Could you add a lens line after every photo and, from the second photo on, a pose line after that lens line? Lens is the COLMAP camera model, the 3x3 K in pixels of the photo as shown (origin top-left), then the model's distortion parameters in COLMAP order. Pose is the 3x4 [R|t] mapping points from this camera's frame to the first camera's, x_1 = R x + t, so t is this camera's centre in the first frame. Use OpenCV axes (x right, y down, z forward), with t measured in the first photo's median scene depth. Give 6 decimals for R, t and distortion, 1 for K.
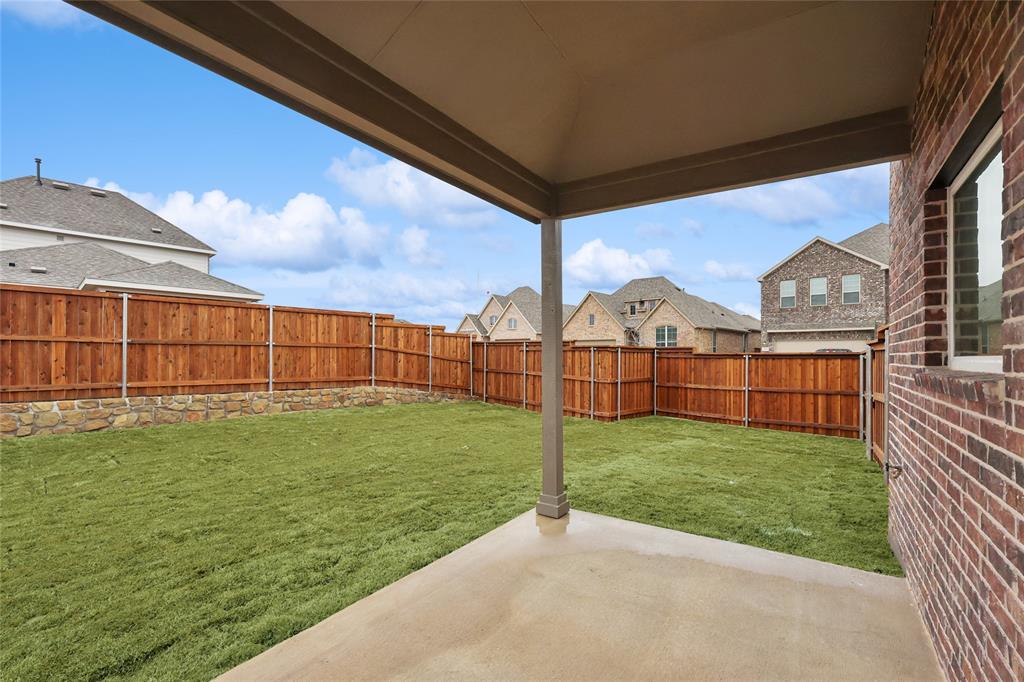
lens RADIAL K [[450.4, 0, 506.0], [0, 450.4, 351.9], [0, 0, 1]] dist [0.001050, 0.000207]
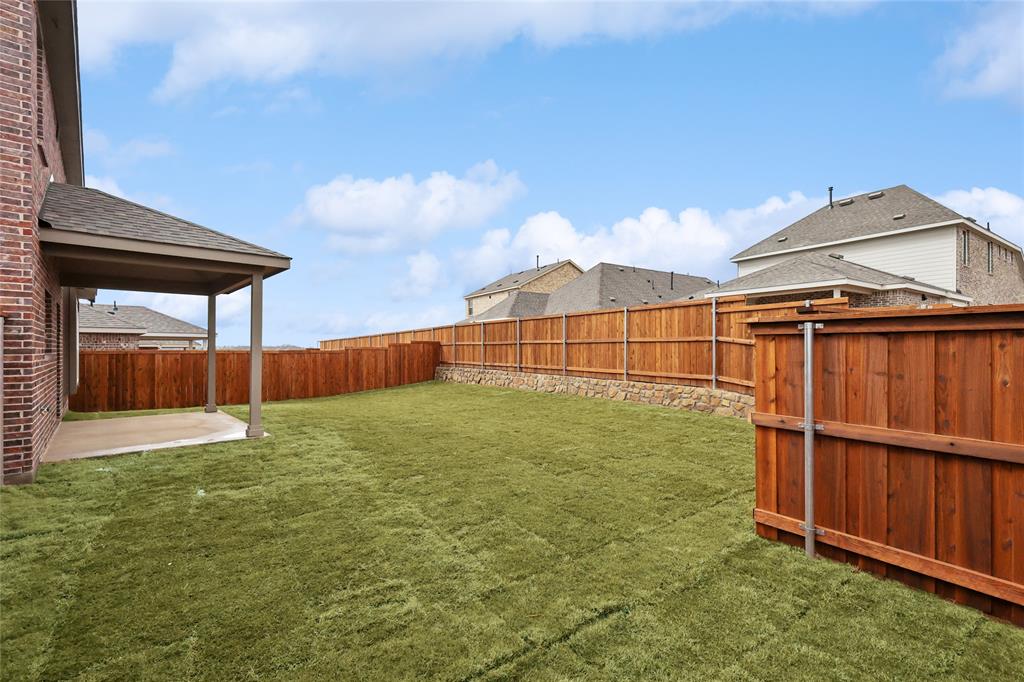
lens RADIAL K [[450.4, 0, 506.0], [0, 450.4, 351.9], [0, 0, 1]] dist [0.001050, 0.000207]
pose [[-0.244985, -0.002960, -0.969522, 0.580841], [0.003508, 0.999986, -0.003939, 0.012922], [0.969520, -0.004367, -0.244972, 0.836774]]
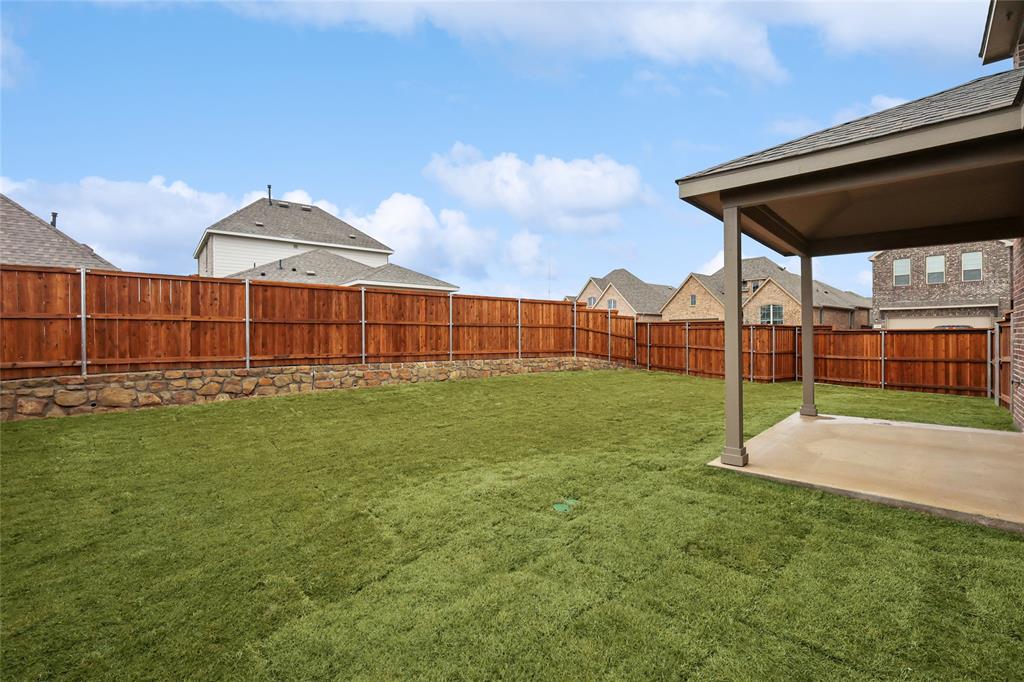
lens RADIAL K [[448.5, 0, 513.2], [0, 448.5, 333.9], [0, 0, 1]] dist [-0.000557, -0.000438]
pose [[0.990545, -0.005574, -0.137073, -0.294533], [0.006303, 0.999968, 0.004884, 0.002006], [0.137042, -0.005702, 0.990549, -0.348510]]
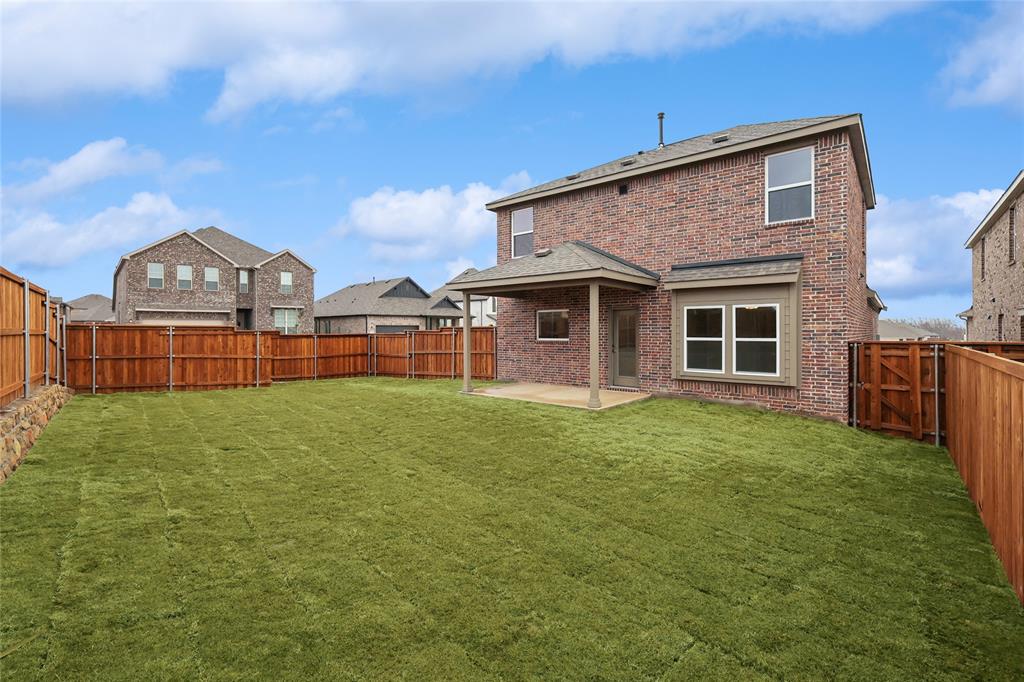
lens RADIAL K [[451.9, 0, 512.0], [0, 451.9, 341.0], [0, 0, 1]] dist [0.000913, -0.000122]
pose [[0.095821, -0.030411, 0.994934, -0.988543], [-0.003952, 0.999514, 0.030931, -0.025592], [-0.995391, -0.006896, 0.095654, 0.136790]]
